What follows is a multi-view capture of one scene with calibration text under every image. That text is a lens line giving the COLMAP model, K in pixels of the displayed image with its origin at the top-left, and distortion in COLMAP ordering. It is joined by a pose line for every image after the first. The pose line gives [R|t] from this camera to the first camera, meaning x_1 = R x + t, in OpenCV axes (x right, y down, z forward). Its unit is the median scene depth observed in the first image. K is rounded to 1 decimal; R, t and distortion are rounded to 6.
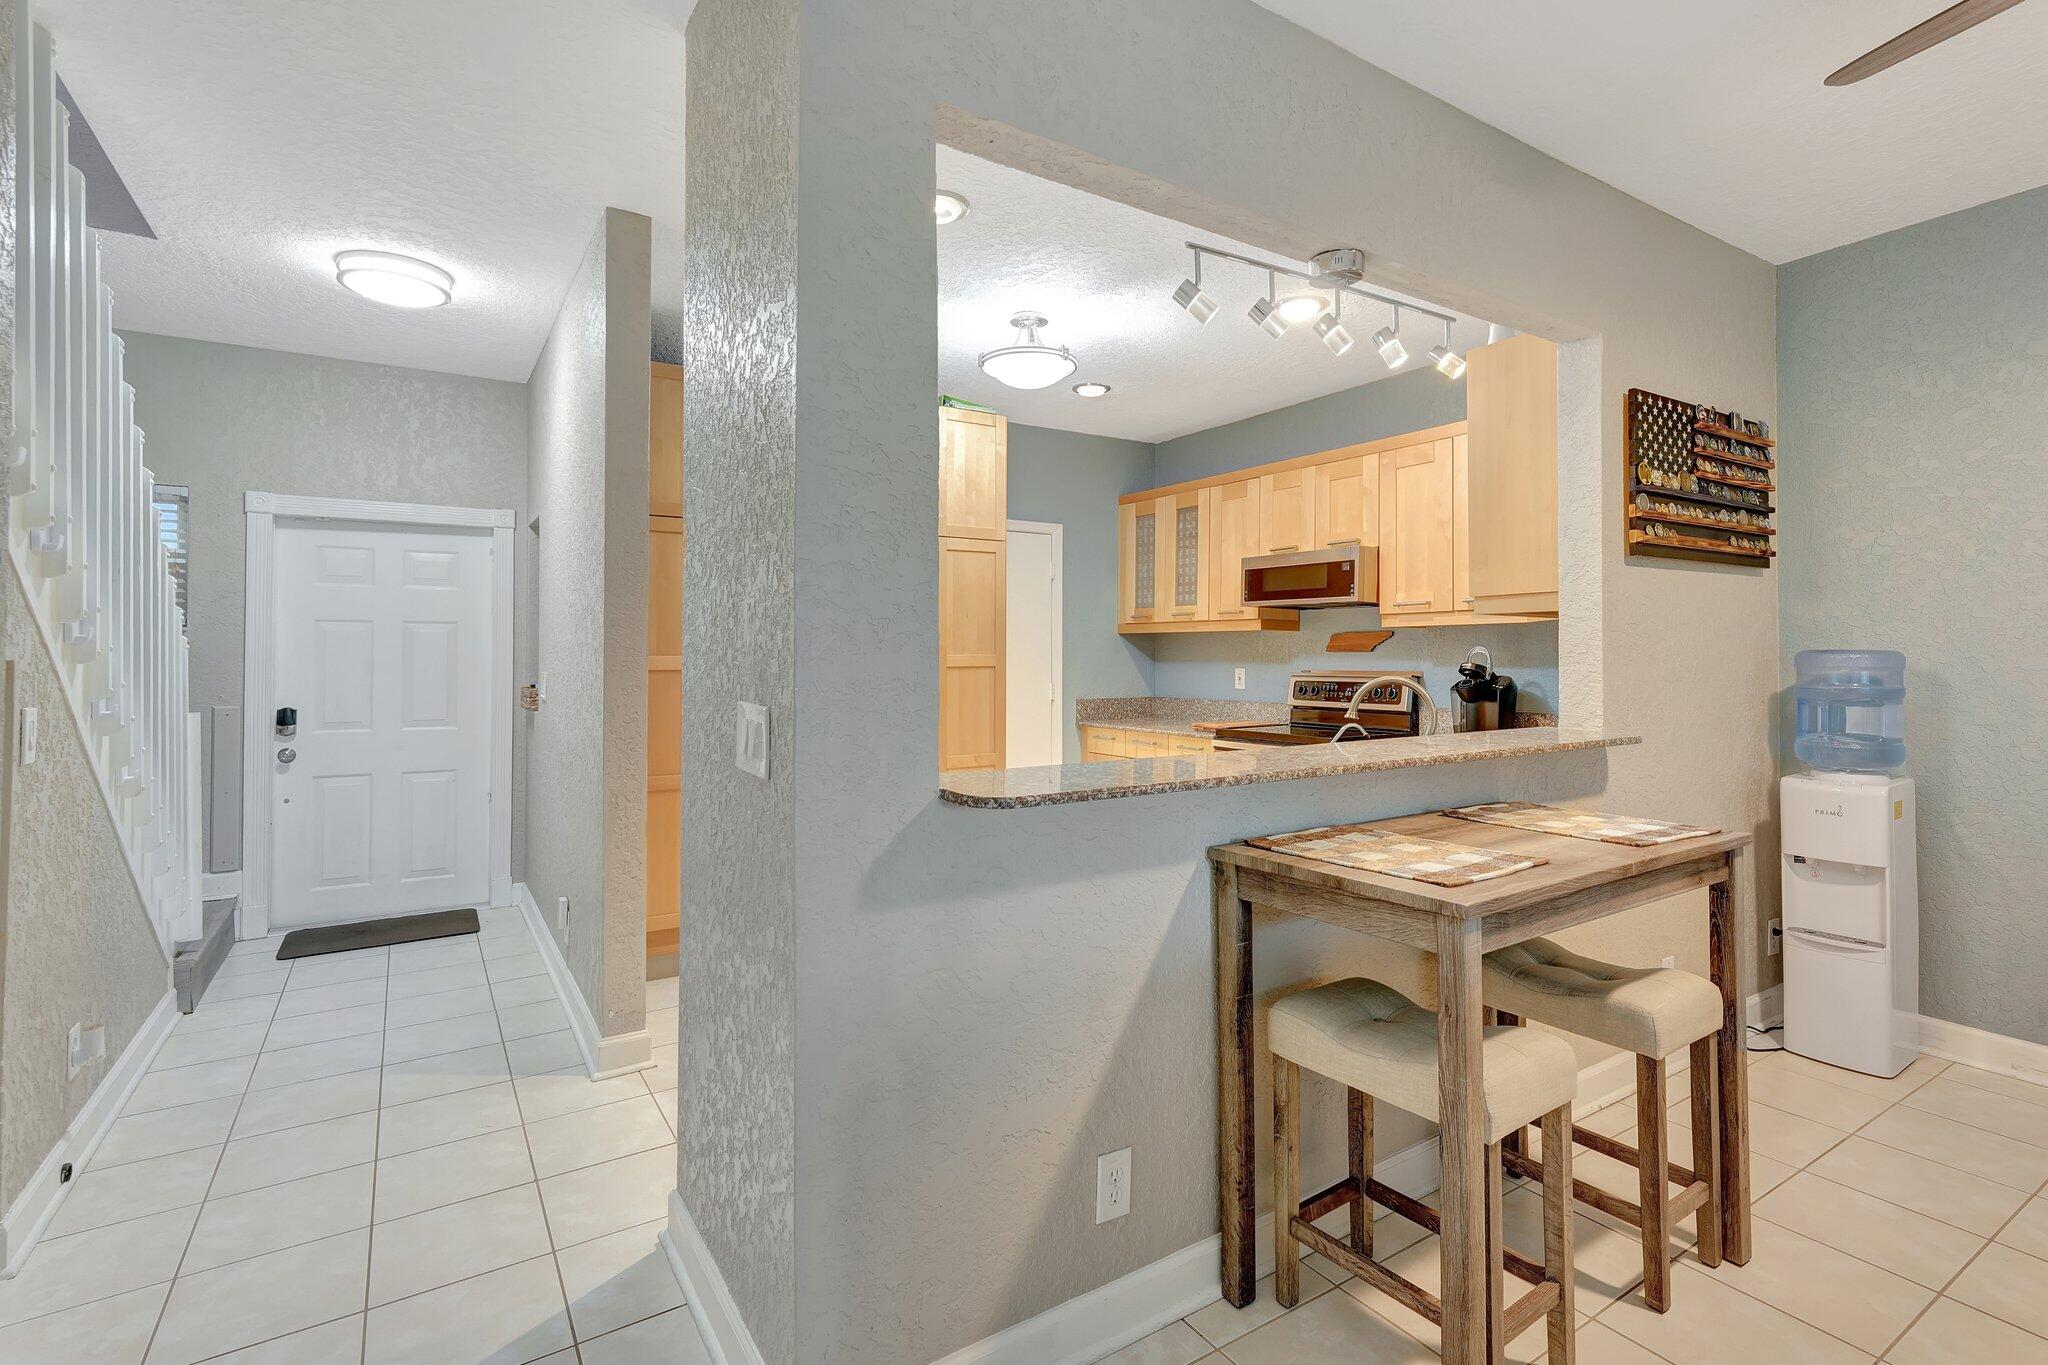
lens RADIAL K [[948.5, 0, 1028.4], [0, 948.5, 646.4], [0, 0, 1]] dist [0.011536, -0.000014]
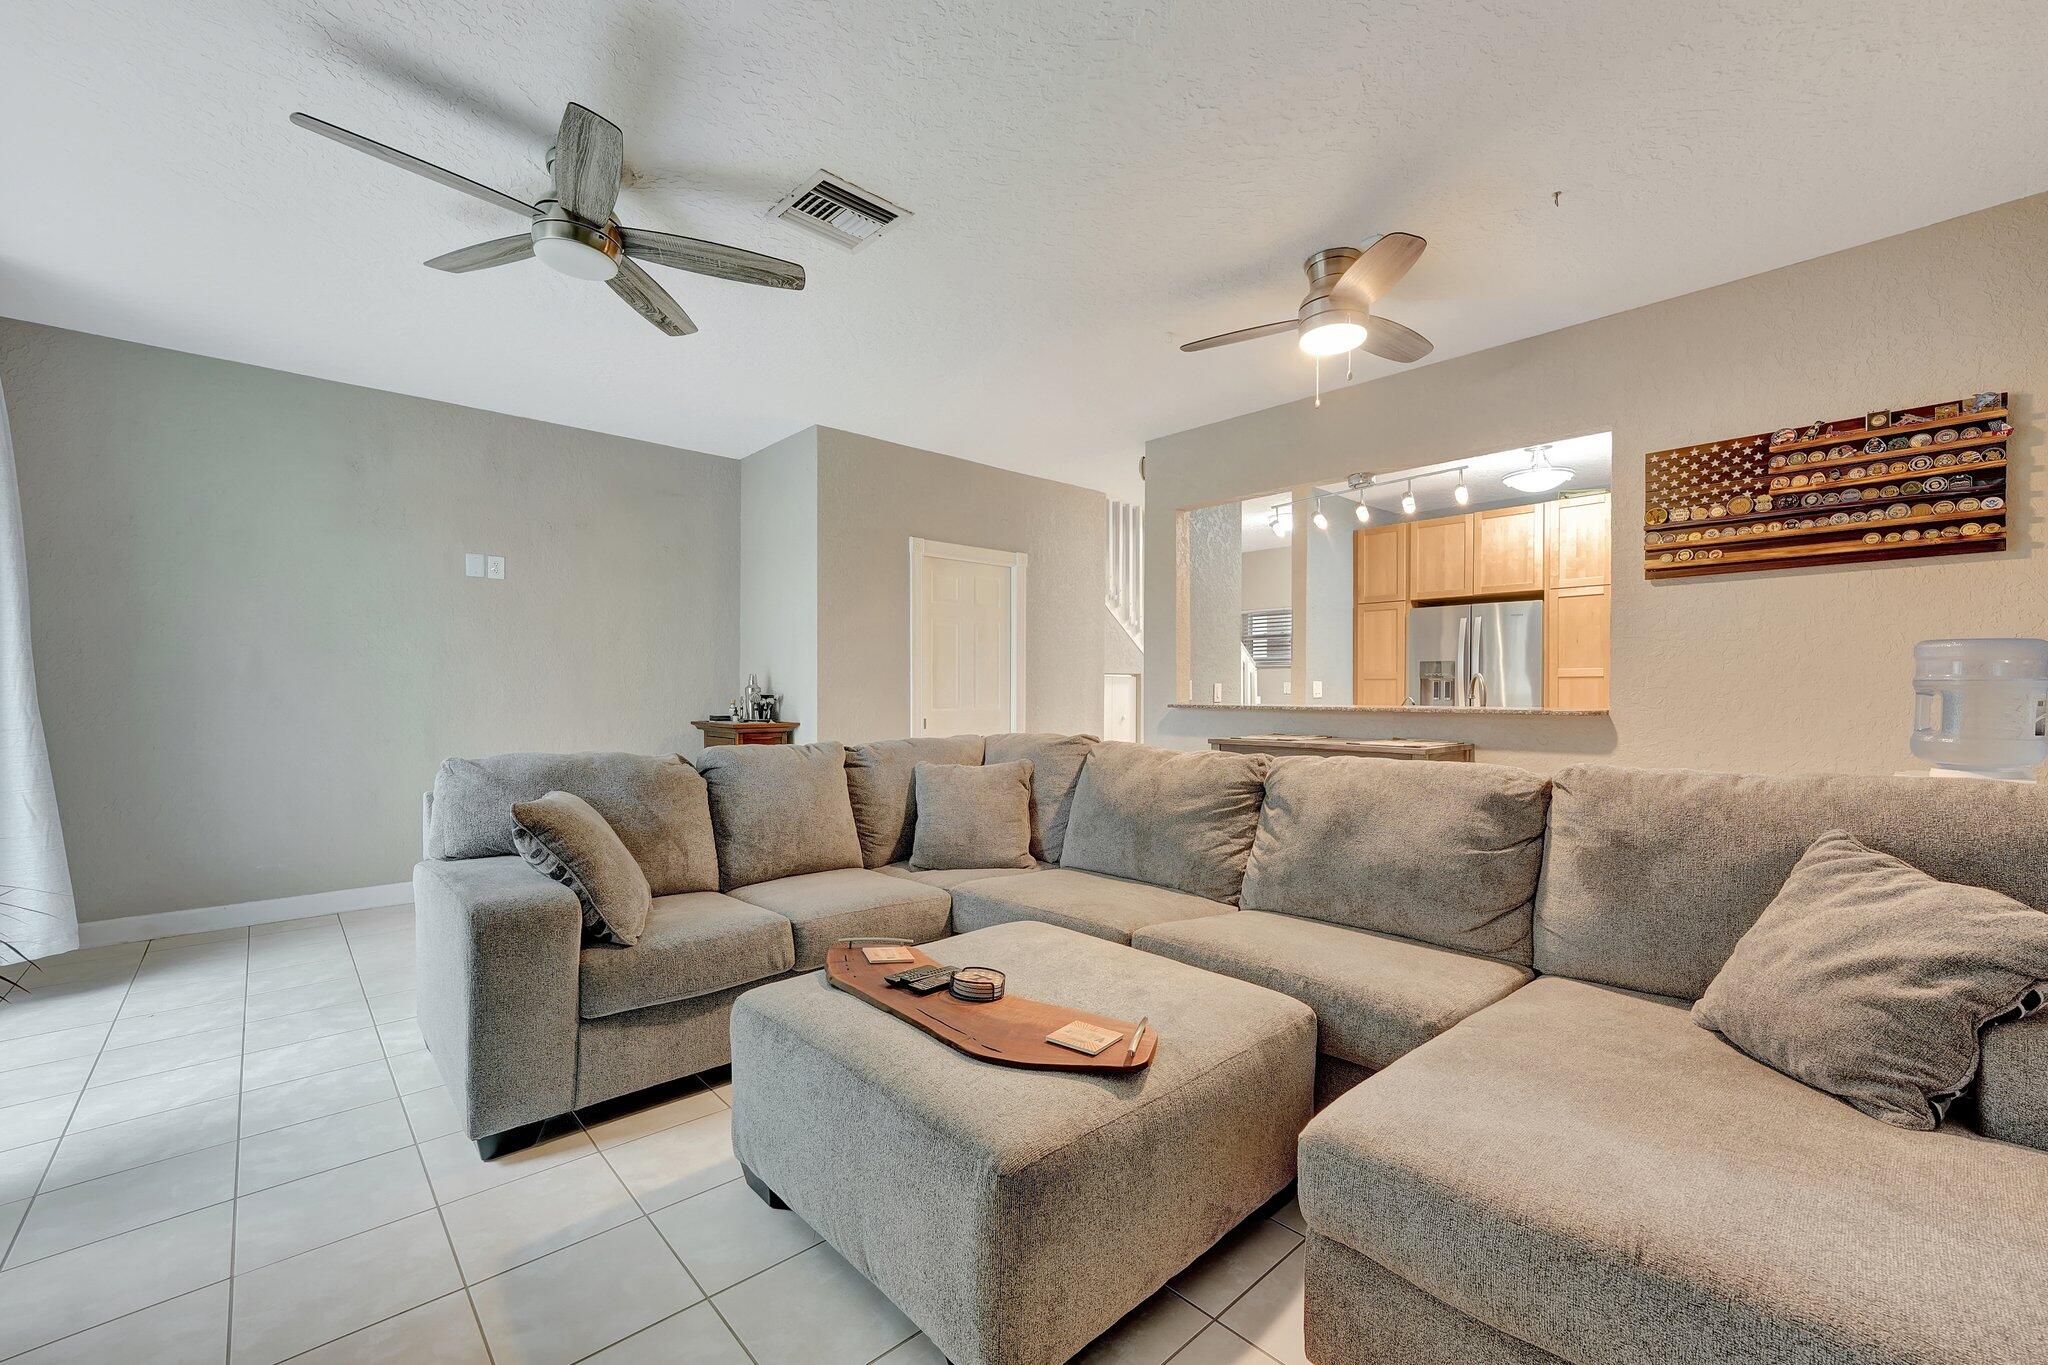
lens RADIAL K [[837.3, 0, 1024.0], [0, 837.3, 682.5], [0, 0, 1]] dist [-0.008263, -0.000154]
pose [[0.166572, -0.004965, -0.986017, 0.966942], [0.007262, 0.999966, -0.003808, 0.026550], [0.986003, -0.006526, 0.166603, -0.027079]]
